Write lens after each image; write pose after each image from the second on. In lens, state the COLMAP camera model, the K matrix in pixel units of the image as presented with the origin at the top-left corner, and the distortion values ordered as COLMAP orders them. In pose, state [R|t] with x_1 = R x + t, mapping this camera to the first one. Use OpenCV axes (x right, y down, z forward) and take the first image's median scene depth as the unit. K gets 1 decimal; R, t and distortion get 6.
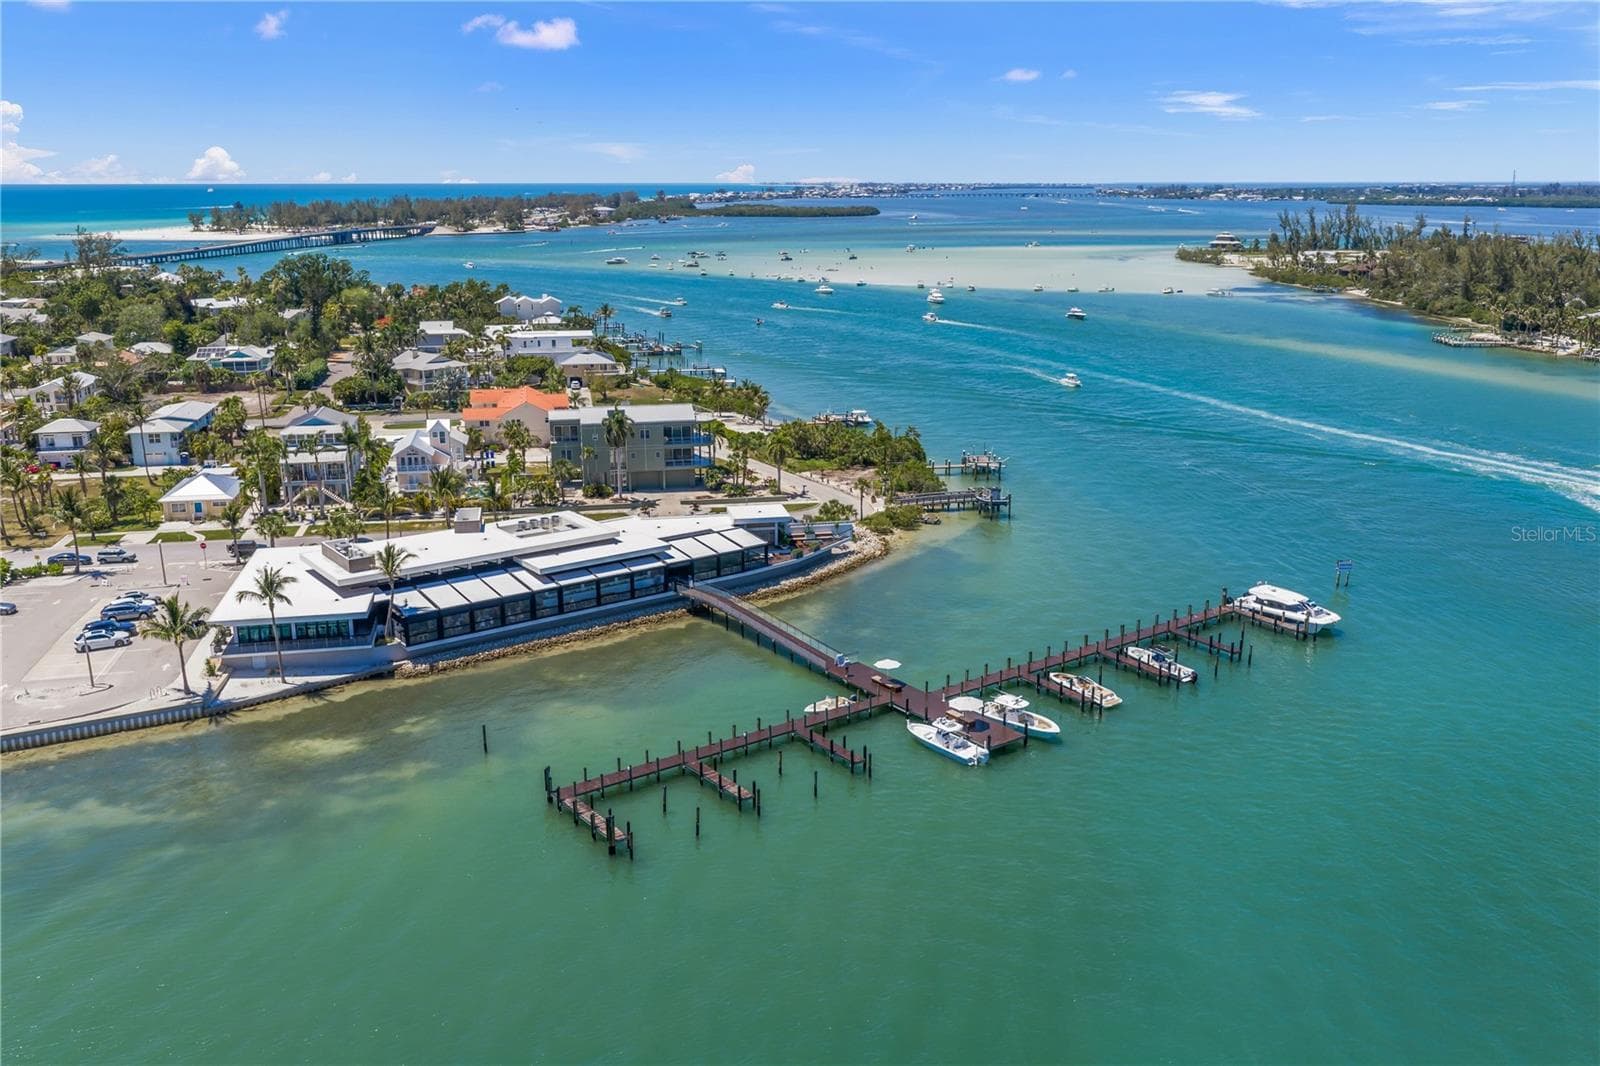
lens RADIAL K [[1343.0, 0, 823.2], [0, 1343.0, 534.1], [0, 0, 1]] dist [0.002202, -0.002182]
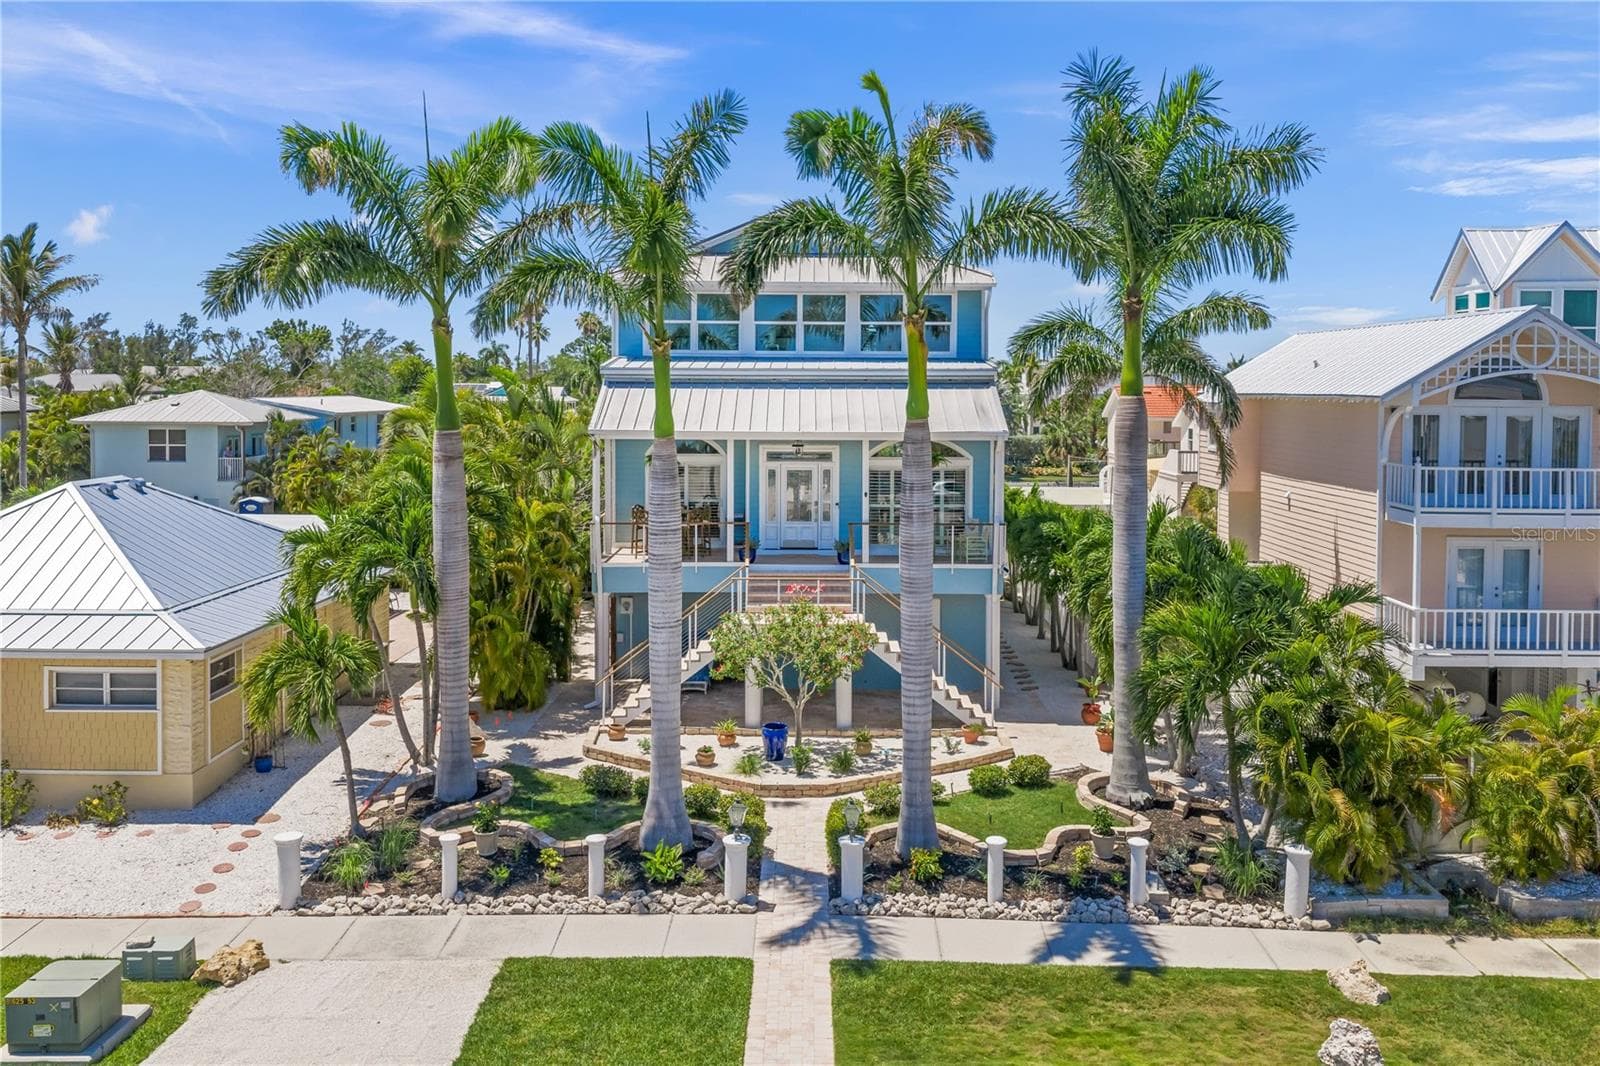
lens RADIAL K [[1343.0, 0, 823.2], [0, 1343.0, 534.1], [0, 0, 1]] dist [0.002202, -0.002182]
pose [[0.978286, 0.021353, -0.206157, -0.350872], [-0.053078, 0.987320, -0.149608, -0.021176], [0.200349, 0.157302, 0.967014, 0.869773]]
